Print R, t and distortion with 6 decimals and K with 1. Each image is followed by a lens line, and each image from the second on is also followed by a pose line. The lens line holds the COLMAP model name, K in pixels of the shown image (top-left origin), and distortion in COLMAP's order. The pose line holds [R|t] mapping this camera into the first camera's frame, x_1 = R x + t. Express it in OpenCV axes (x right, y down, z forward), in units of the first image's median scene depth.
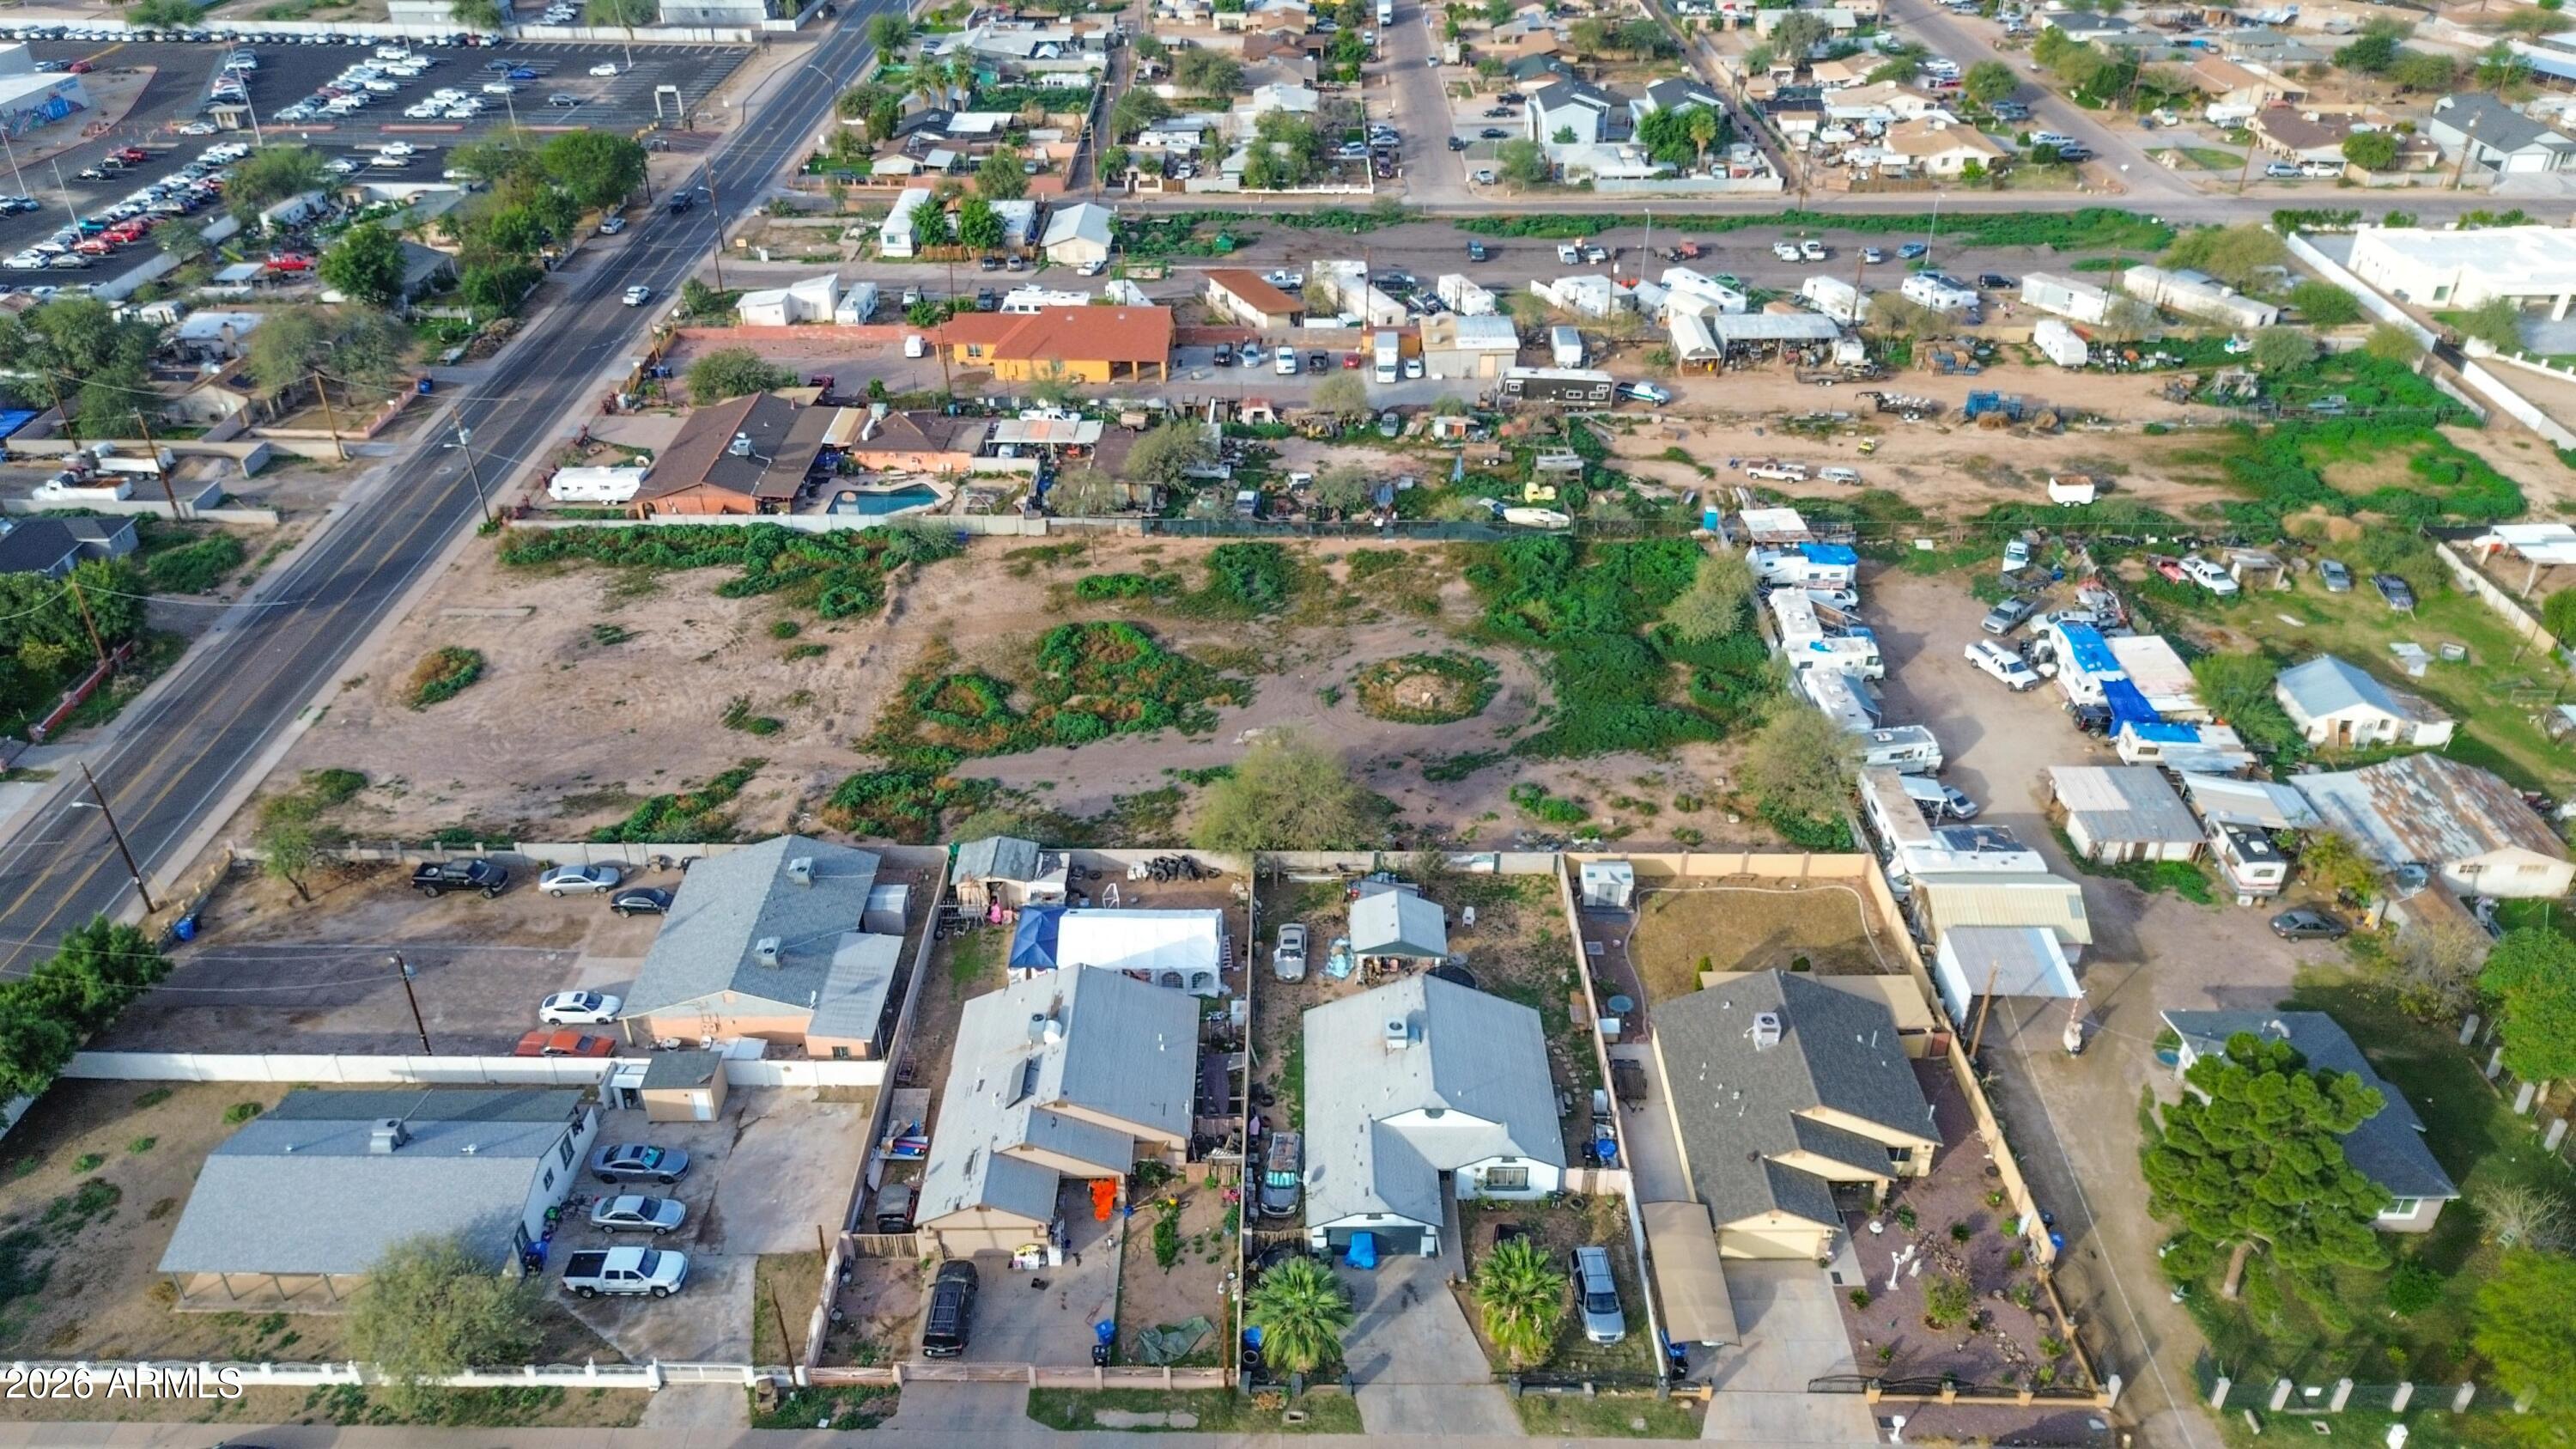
lens RADIAL K [[1812.7, 0, 1288.1], [0, 1812.7, 748.9], [0, 0, 1]] dist [0.077486, -0.086223]
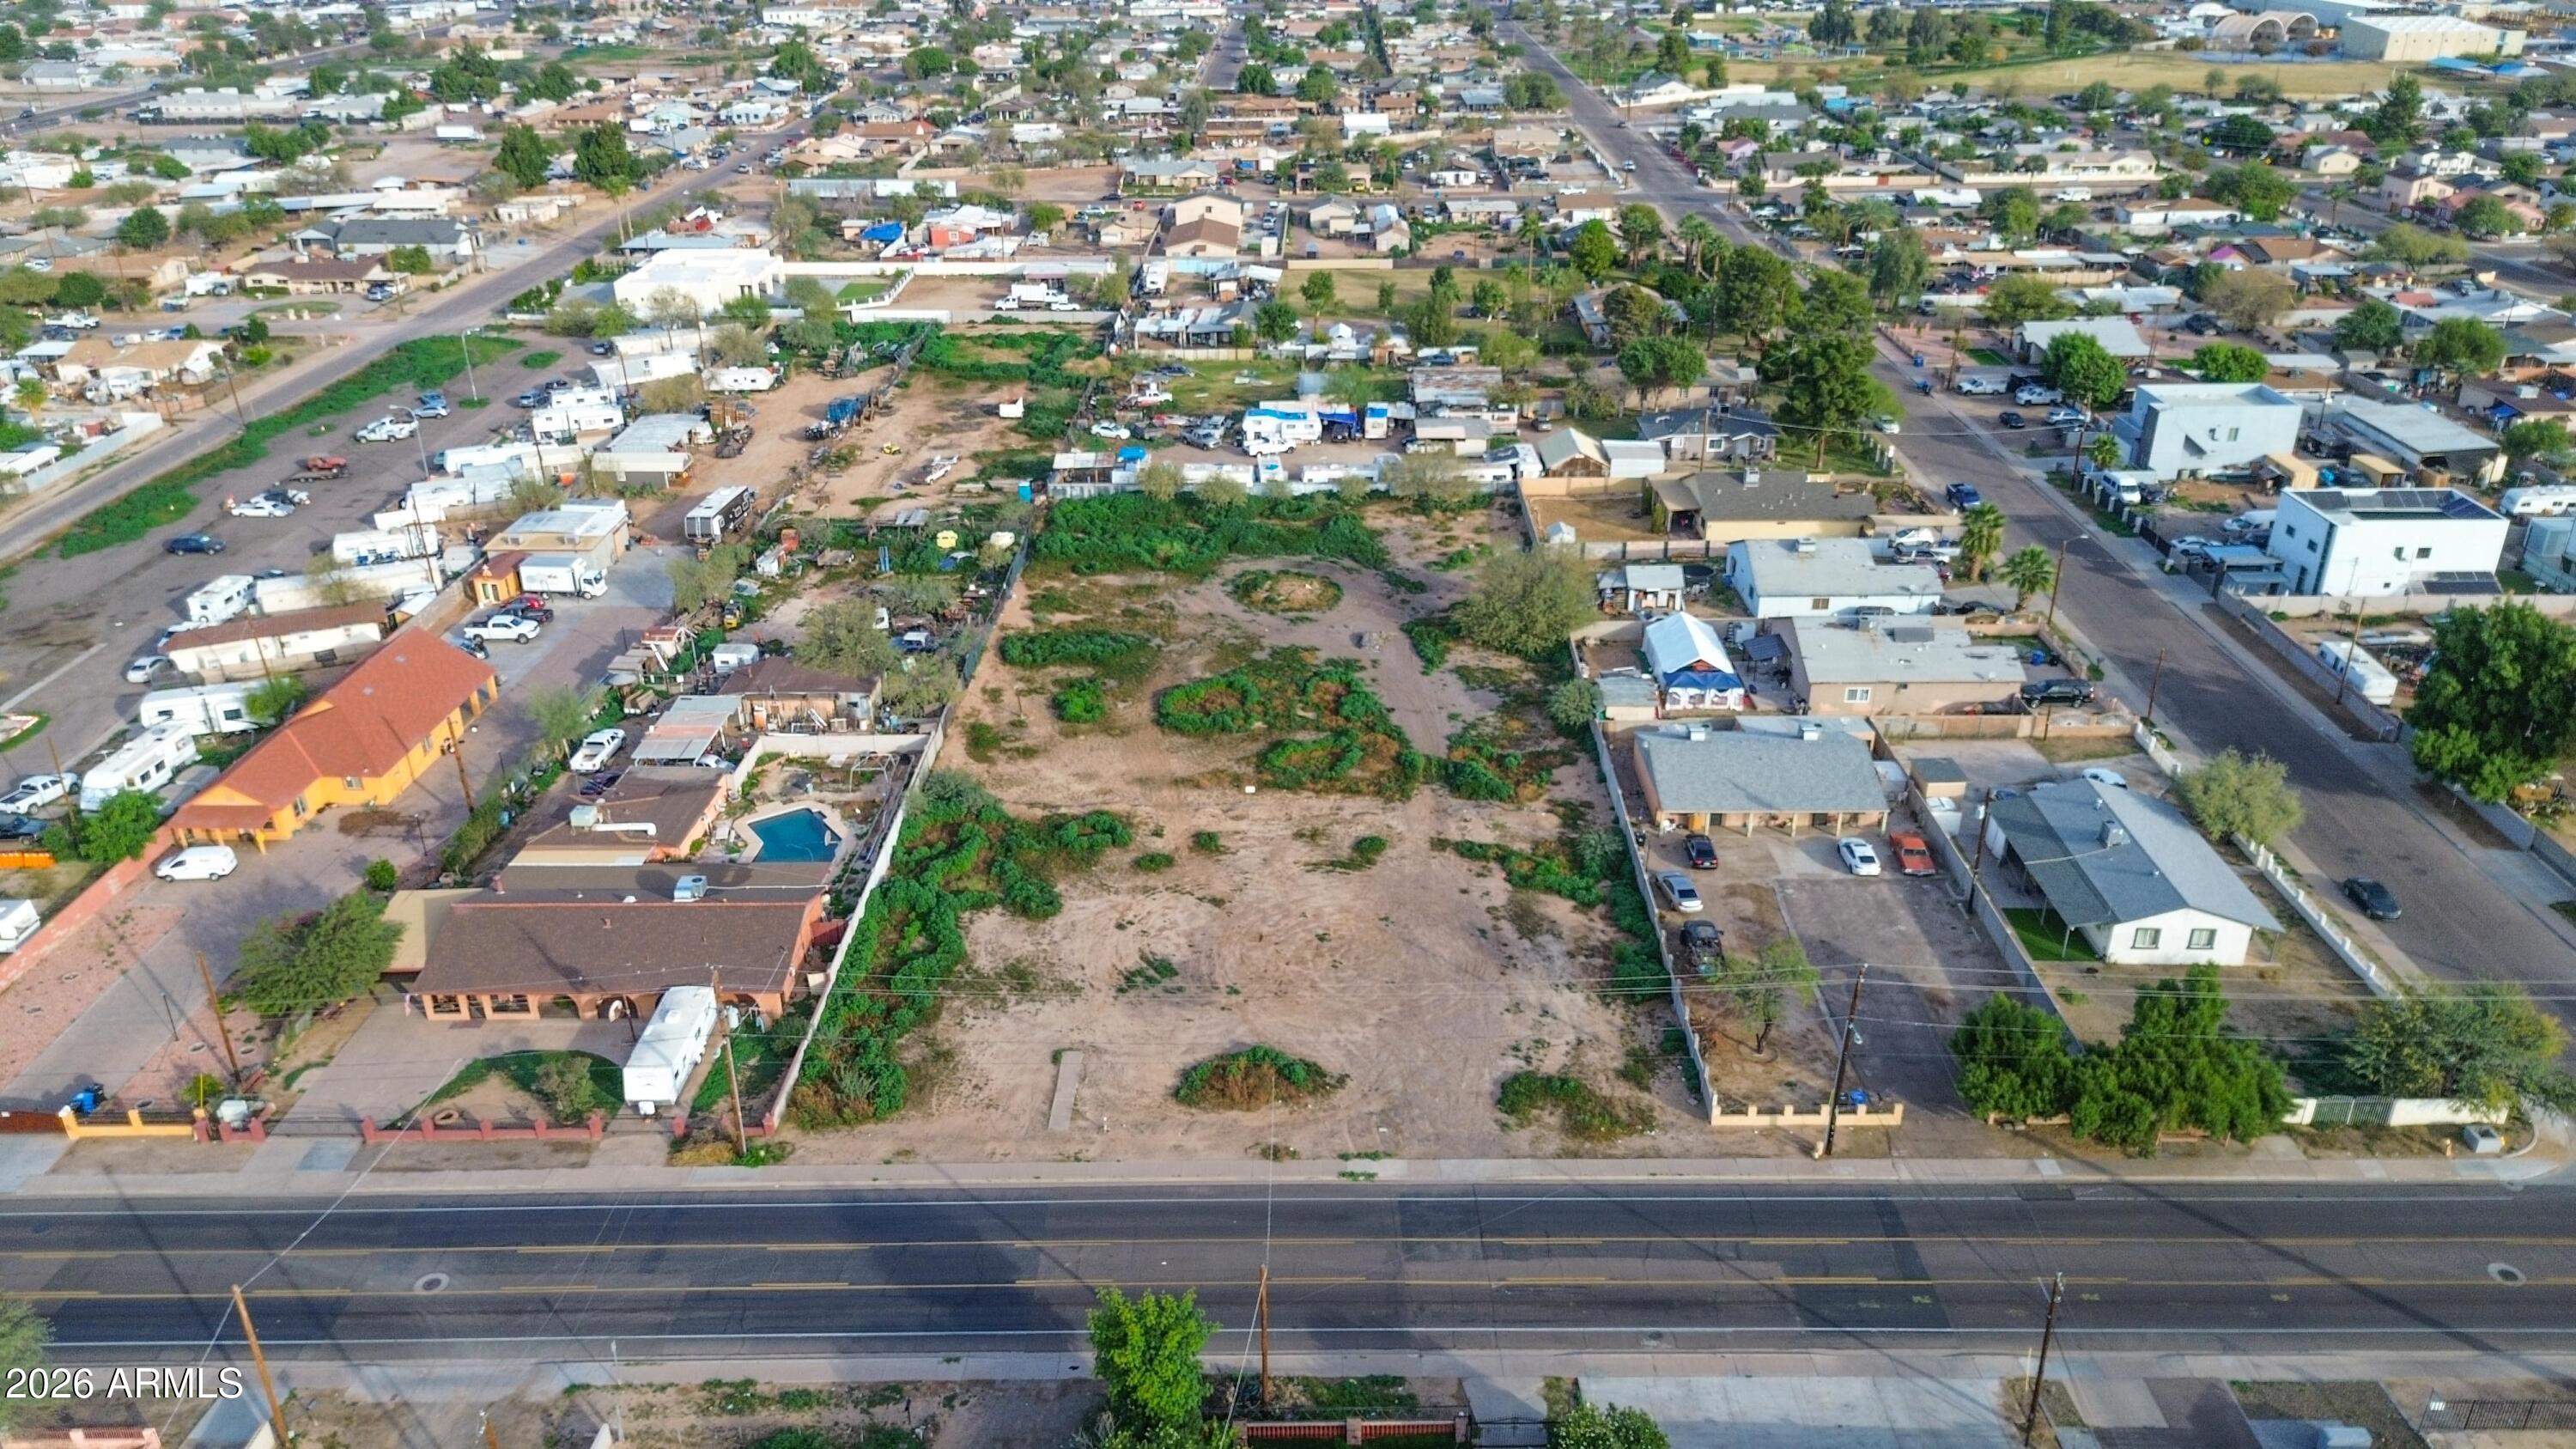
lens RADIAL K [[1814.0, 0, 1290.5], [0, 1814.0, 739.7], [0, 0, 1]] dist [0.079186, -0.081189]
pose [[-0.001978, -0.431778, 0.901978, -0.850928], [0.546305, 0.755019, 0.362627, -0.318147], [-0.837584, 0.493472, 0.234389, 0.615489]]
